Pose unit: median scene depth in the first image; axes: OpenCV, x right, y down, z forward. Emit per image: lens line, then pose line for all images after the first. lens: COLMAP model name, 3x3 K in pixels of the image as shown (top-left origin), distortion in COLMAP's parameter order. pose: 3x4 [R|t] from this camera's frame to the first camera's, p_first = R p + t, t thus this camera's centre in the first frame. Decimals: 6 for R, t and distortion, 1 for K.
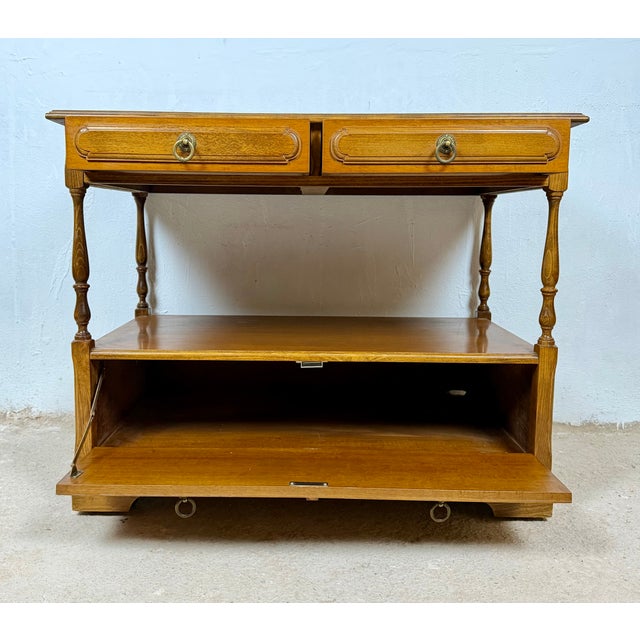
lens RADIAL K [[652.4, 0, 302.0], [0, 652.4, 305.1], [0, 0, 1]] dist [0.119220, -0.214177]
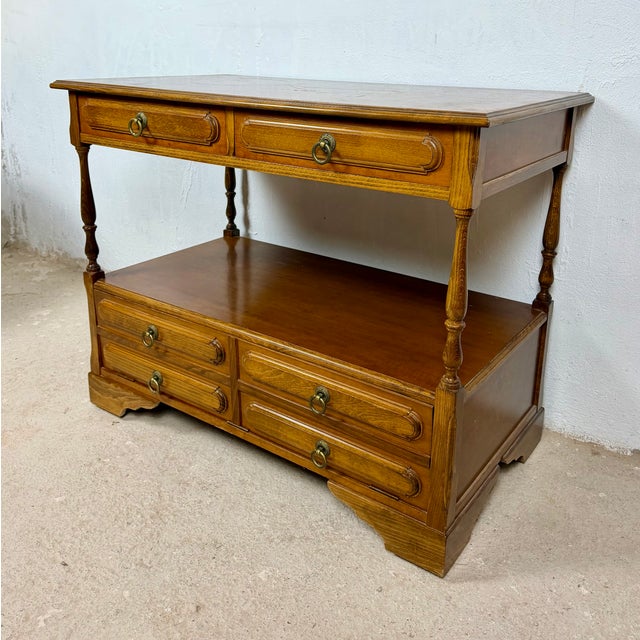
lens RADIAL K [[659.7, 0, 325.3], [0, 659.7, 241.9], [0, 0, 1]] dist [0.135967, -0.205899]
pose [[0.824513, 0.168774, -0.540087, 0.657274], [-0.084346, 0.980476, 0.177629, -0.248904], [0.559521, -0.100904, 0.822651, 0.249817]]
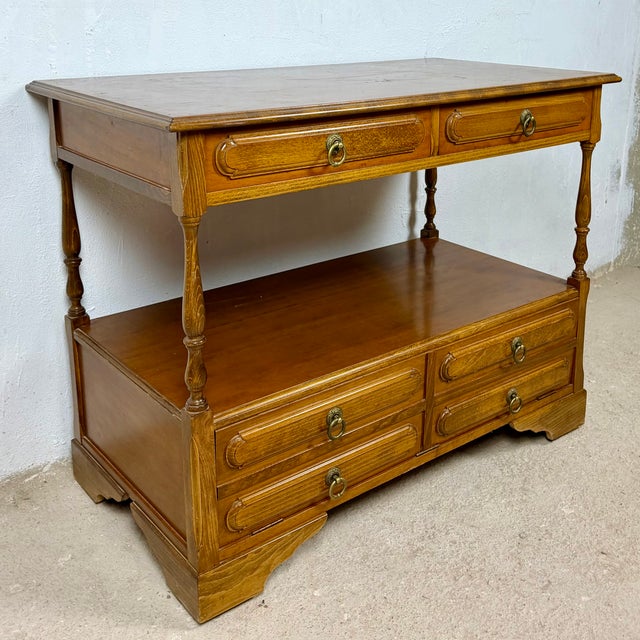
lens RADIAL K [[817.6, 0, 374.3], [0, 817.6, 202.7], [0, 0, 1]] dist [0.189730, -0.388494]
pose [[0.760975, -0.163998, 0.627712, -0.733424], [0.082714, 0.984153, 0.156849, -0.306088], [-0.643487, -0.067437, 0.762480, 0.176931]]
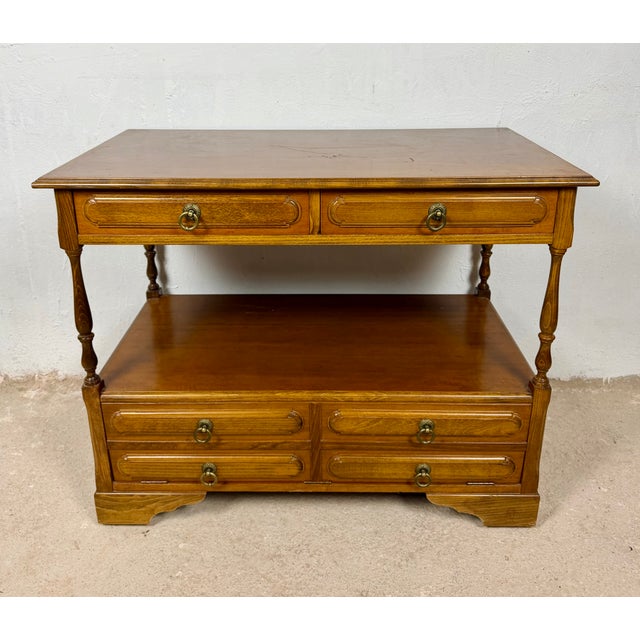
lens RADIAL K [[602.3, 0, 317.1], [0, 602.3, 241.2], [0, 0, 1]] dist [0.078818, -0.125830]
pose [[0.999911, -0.012701, -0.004093, 0.026505], [0.013271, 0.978524, 0.205703, -0.357893], [0.001393, -0.205739, 0.978606, 0.113251]]
